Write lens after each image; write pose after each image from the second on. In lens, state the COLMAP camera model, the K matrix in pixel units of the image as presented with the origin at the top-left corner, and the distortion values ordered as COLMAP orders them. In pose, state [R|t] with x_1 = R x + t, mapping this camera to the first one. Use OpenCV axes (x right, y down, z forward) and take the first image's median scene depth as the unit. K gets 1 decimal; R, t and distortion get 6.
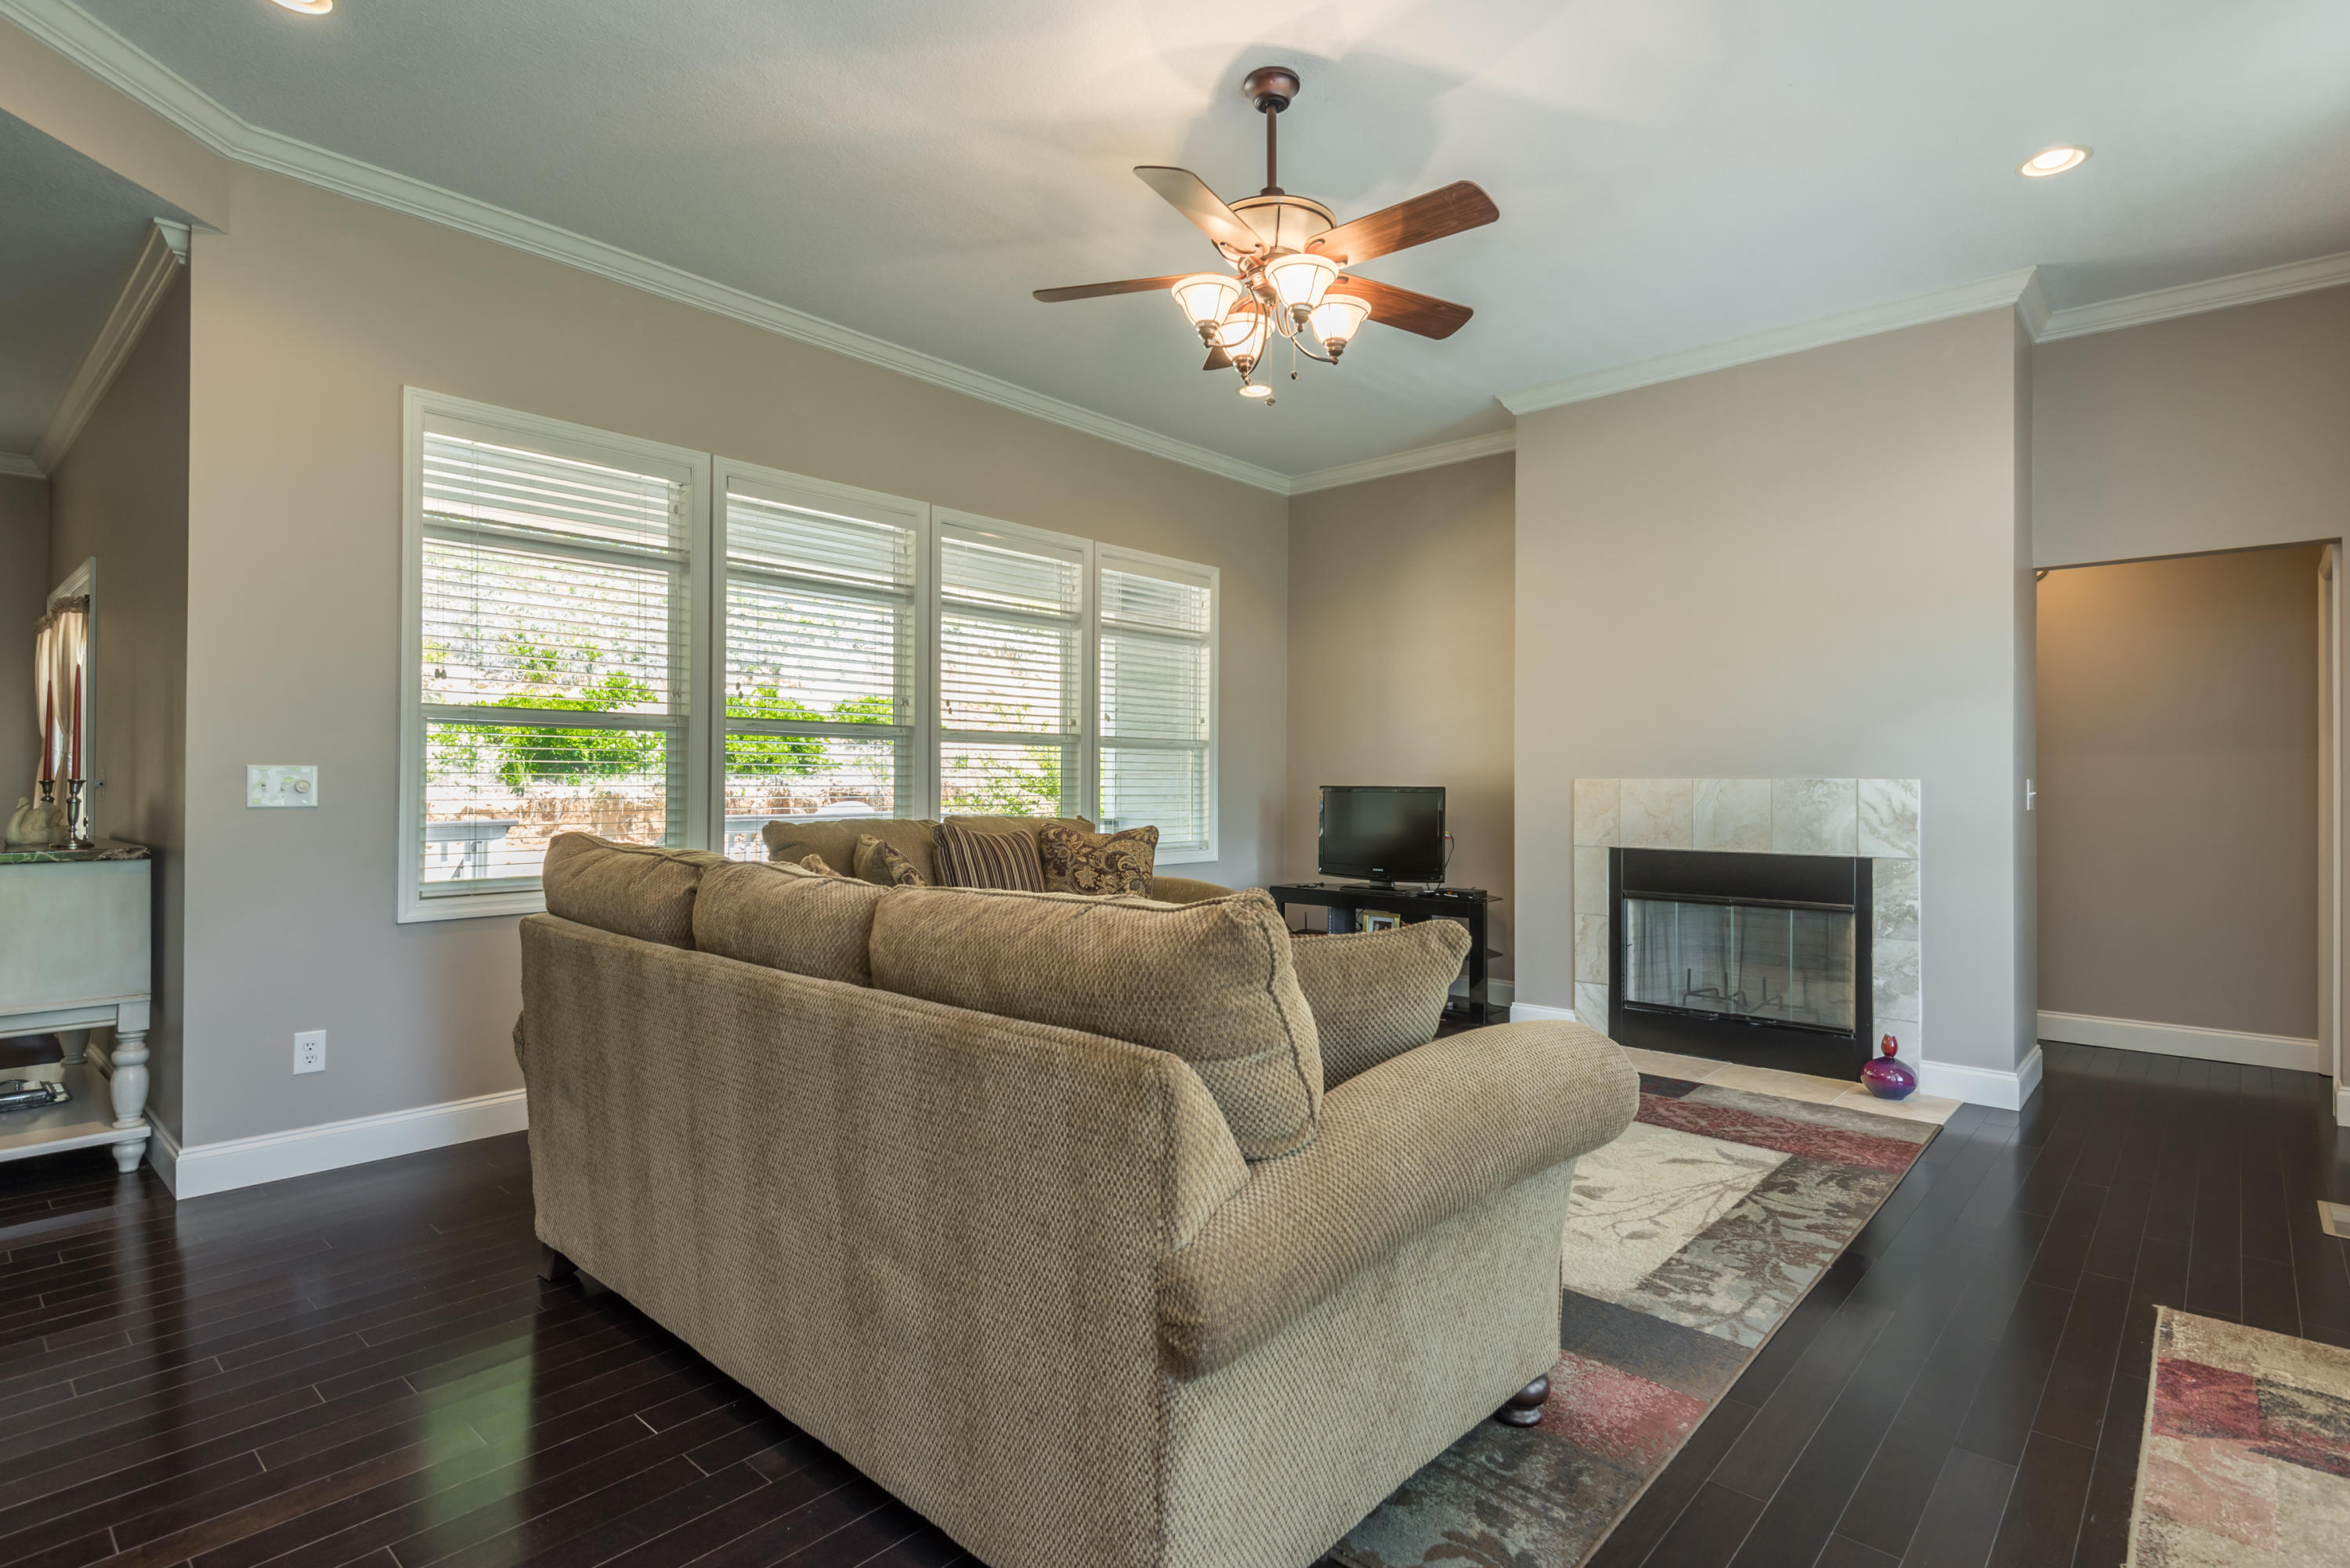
lens RADIAL K [[1168.5, 0, 1175.8], [0, 1168.5, 771.9], [0, 0, 1]] dist [0.001475, 0.000226]
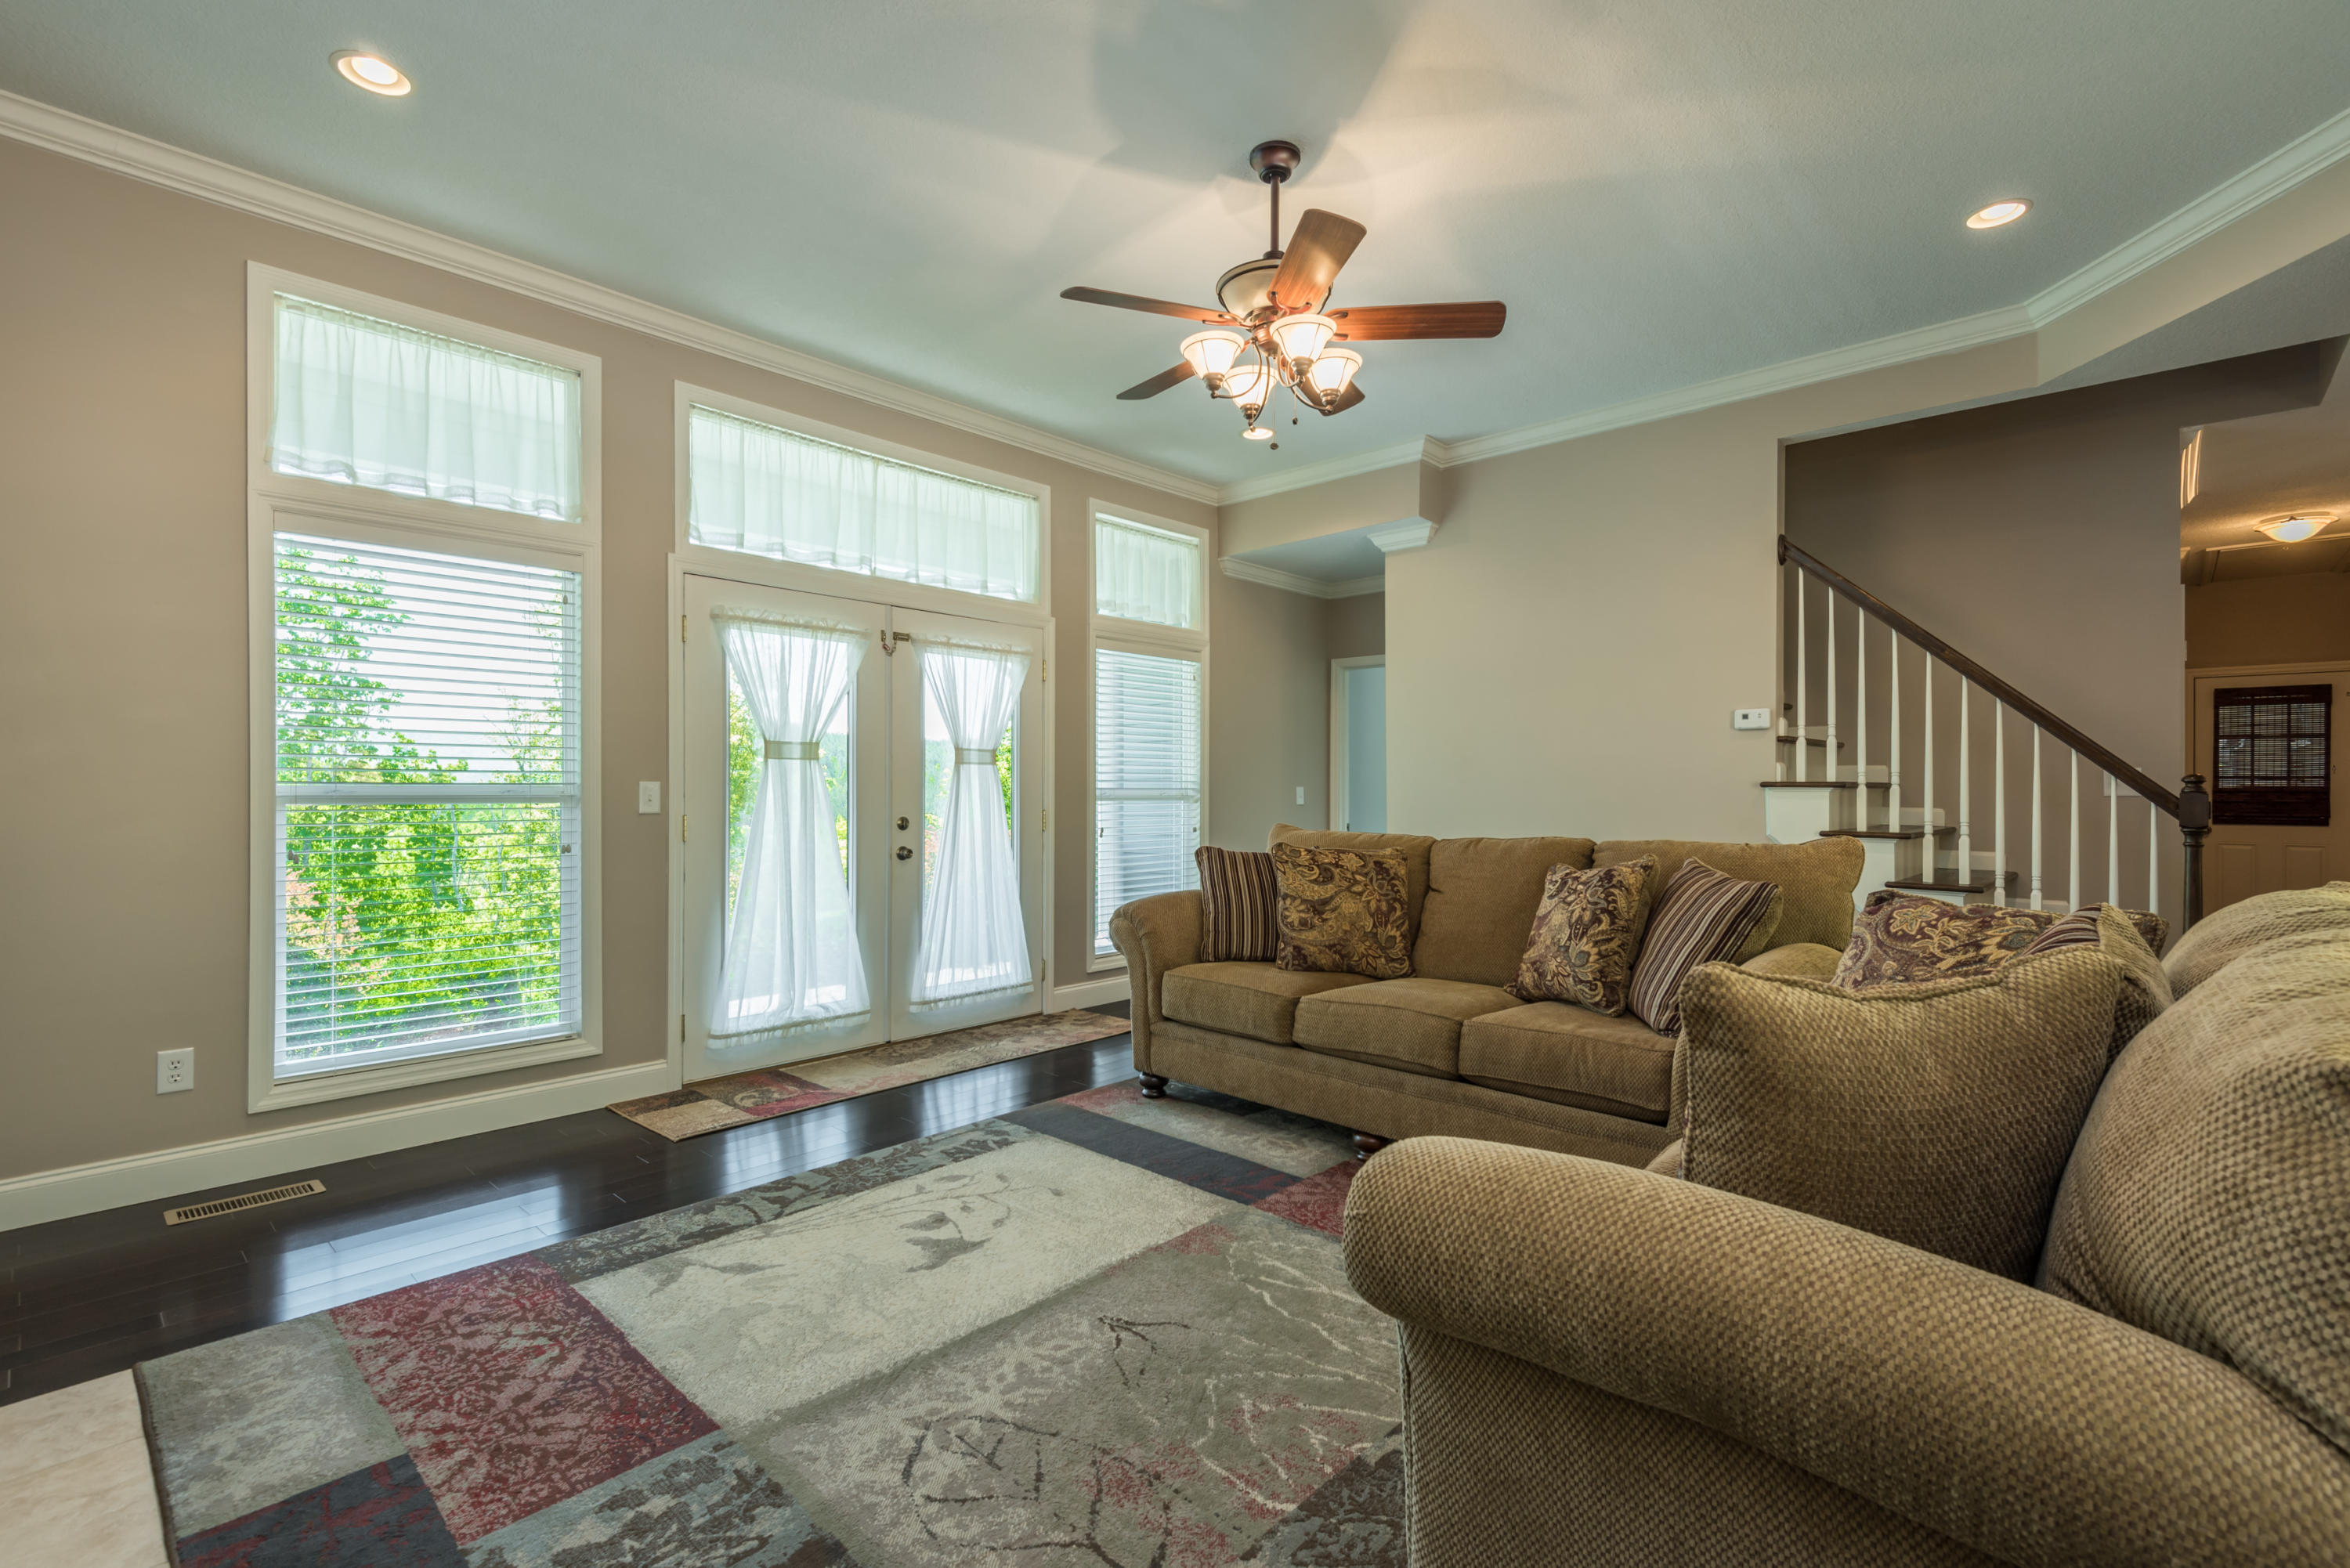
lens RADIAL K [[1054.3, 0, 1174.8], [0, 1054.3, 790.3], [0, 0, 1]] dist [0.013757, -0.002461]
pose [[-0.999894, -0.003611, 0.014135, 0.149376], [-0.003740, 0.999951, -0.009124, 0.017150], [-0.014101, -0.009176, -0.999858, 1.880613]]
